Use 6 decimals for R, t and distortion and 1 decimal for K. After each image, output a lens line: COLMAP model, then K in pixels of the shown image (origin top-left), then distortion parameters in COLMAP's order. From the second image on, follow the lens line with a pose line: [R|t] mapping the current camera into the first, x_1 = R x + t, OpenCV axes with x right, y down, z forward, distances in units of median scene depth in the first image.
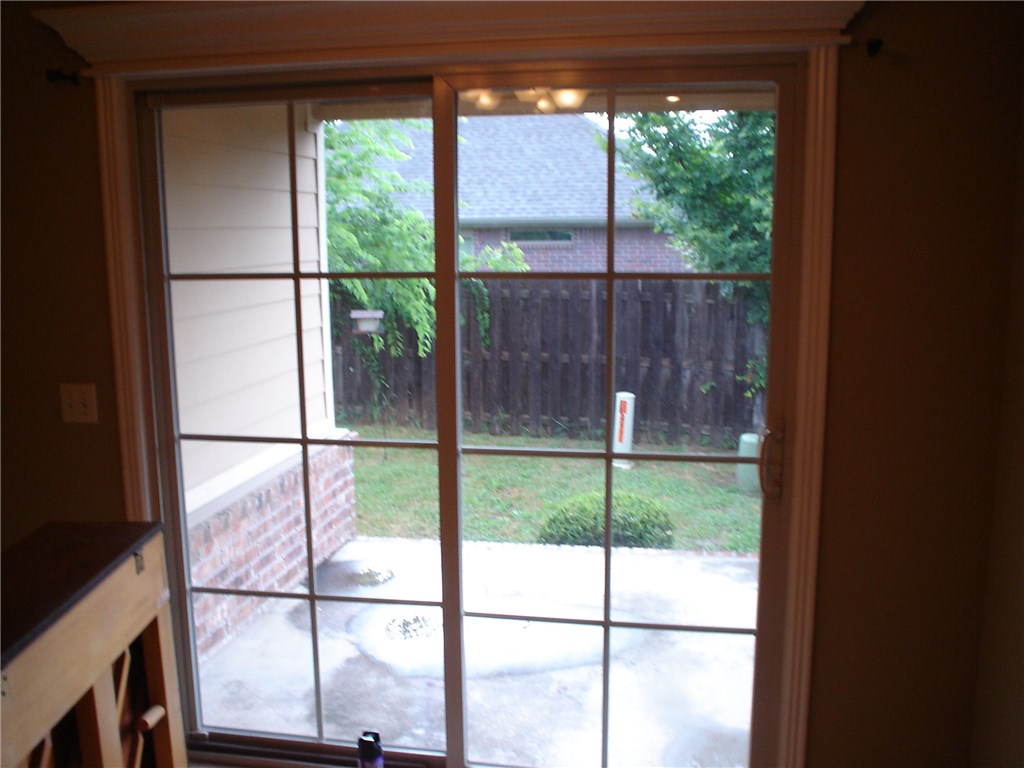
lens RADIAL K [[945.0, 0, 512.0], [0, 945.0, 384.0], [0, 0, 1]] dist [0.012615, 0.001747]
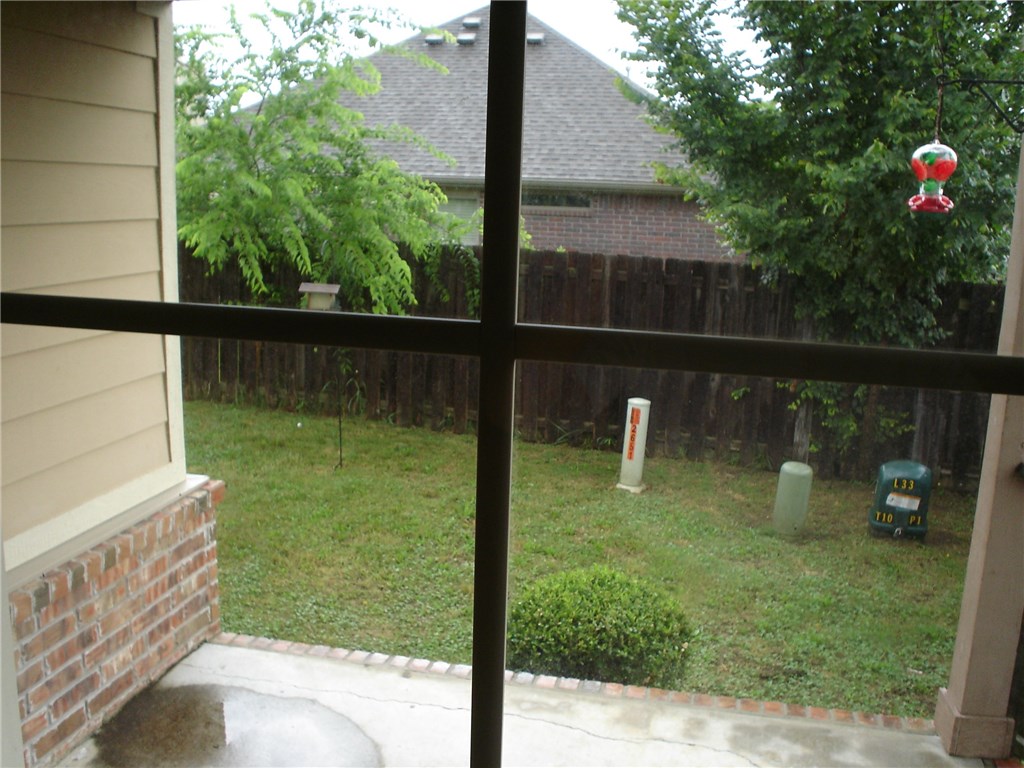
lens RADIAL K [[977.4, 0, 512.0], [0, 977.4, 384.0], [0, 0, 1]] dist [-0.022953, 0.002328]
pose [[0.998869, 0.044694, -0.016217, 0.024027], [-0.044175, 0.998540, 0.031072, -0.023768], [0.017582, -0.030320, 0.999386, 0.160664]]
